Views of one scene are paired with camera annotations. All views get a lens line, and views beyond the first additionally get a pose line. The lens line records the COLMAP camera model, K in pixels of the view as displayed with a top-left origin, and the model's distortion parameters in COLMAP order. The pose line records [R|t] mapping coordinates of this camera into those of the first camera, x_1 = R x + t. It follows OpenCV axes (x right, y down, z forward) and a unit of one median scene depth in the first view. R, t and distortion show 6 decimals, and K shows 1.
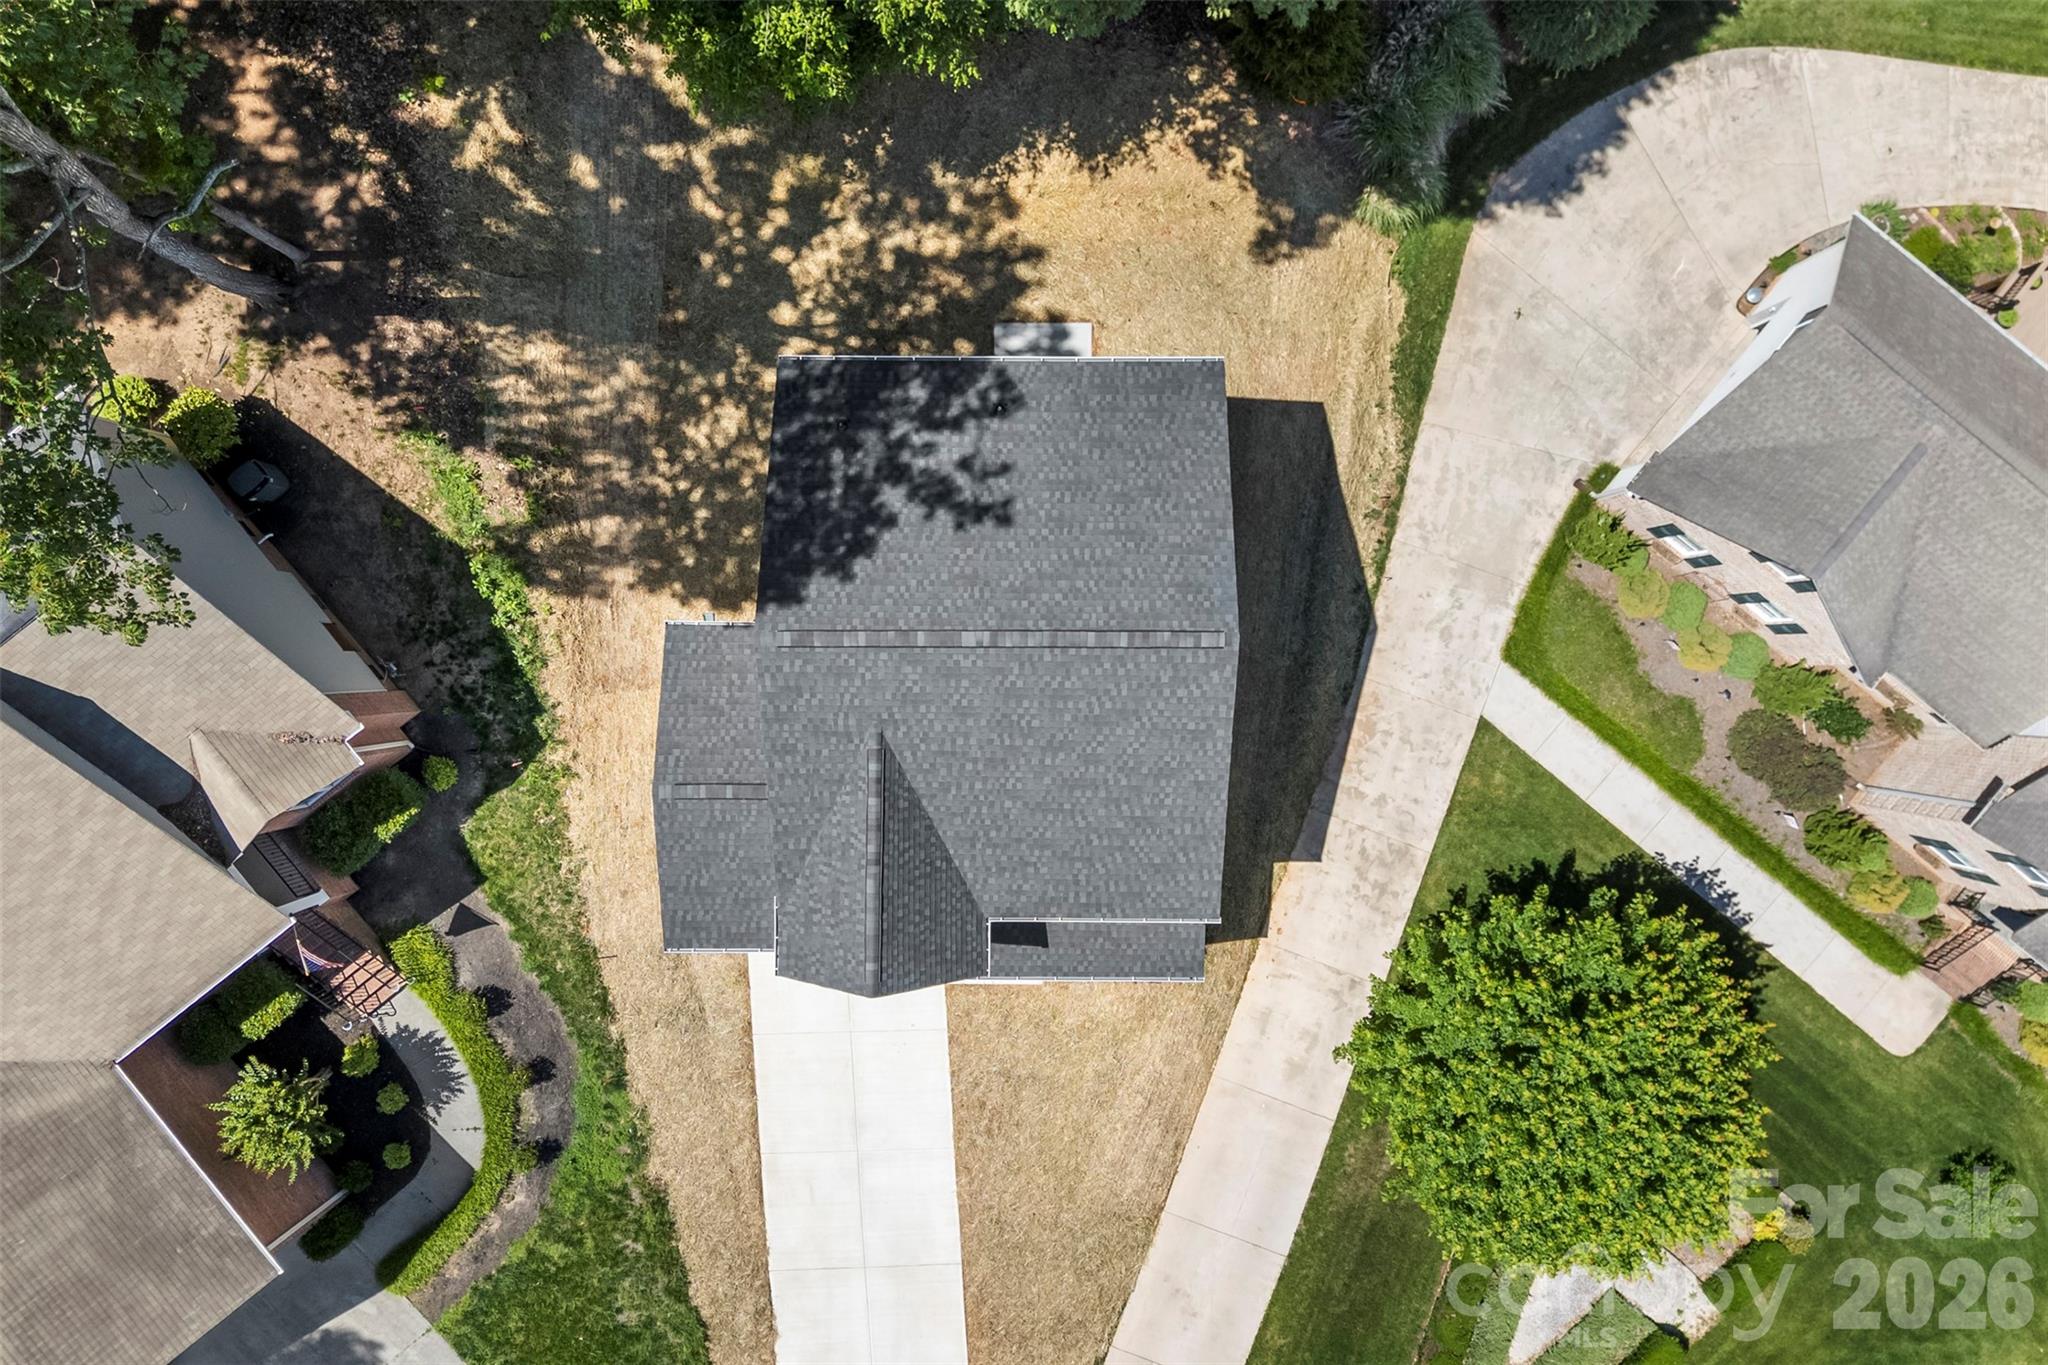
lens RADIAL K [[1481.9, 0, 1024.0], [0, 1481.9, 682.5], [0, 0, 1]] dist [0.100843, -0.119728]
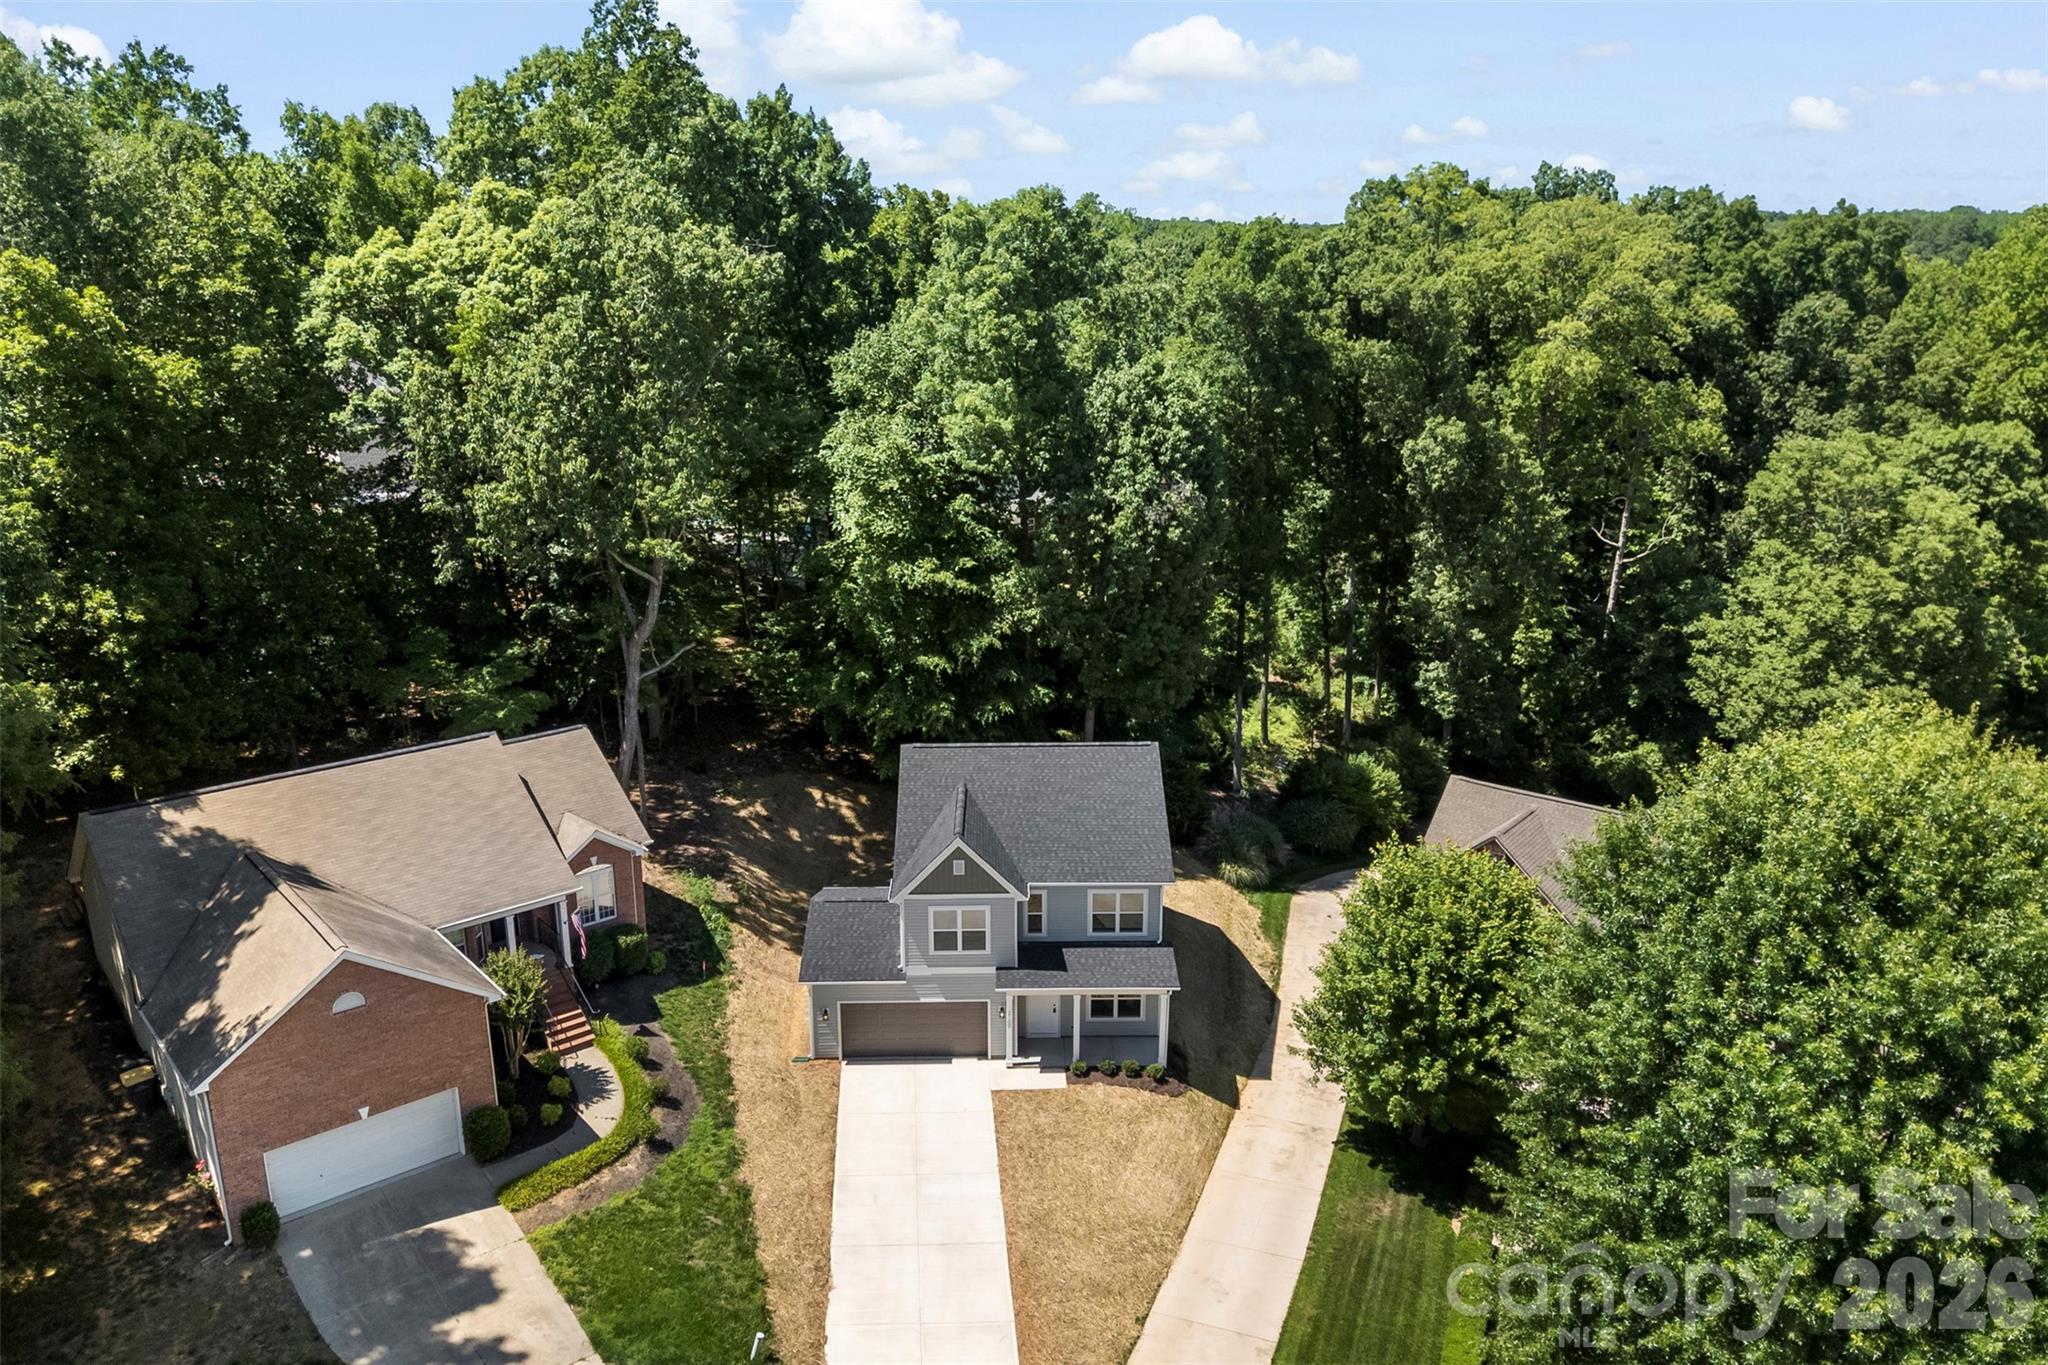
lens RADIAL K [[1509.3, 0, 1023.1], [0, 1509.3, 714.1], [0, 0, 1]] dist [0.098474, -0.129482]
pose [[0.999626, 0.002088, 0.027261, -0.062630], [0.025535, 0.285055, -0.958171, 1.386347], [-0.009772, 0.958509, 0.284895, 0.320171]]
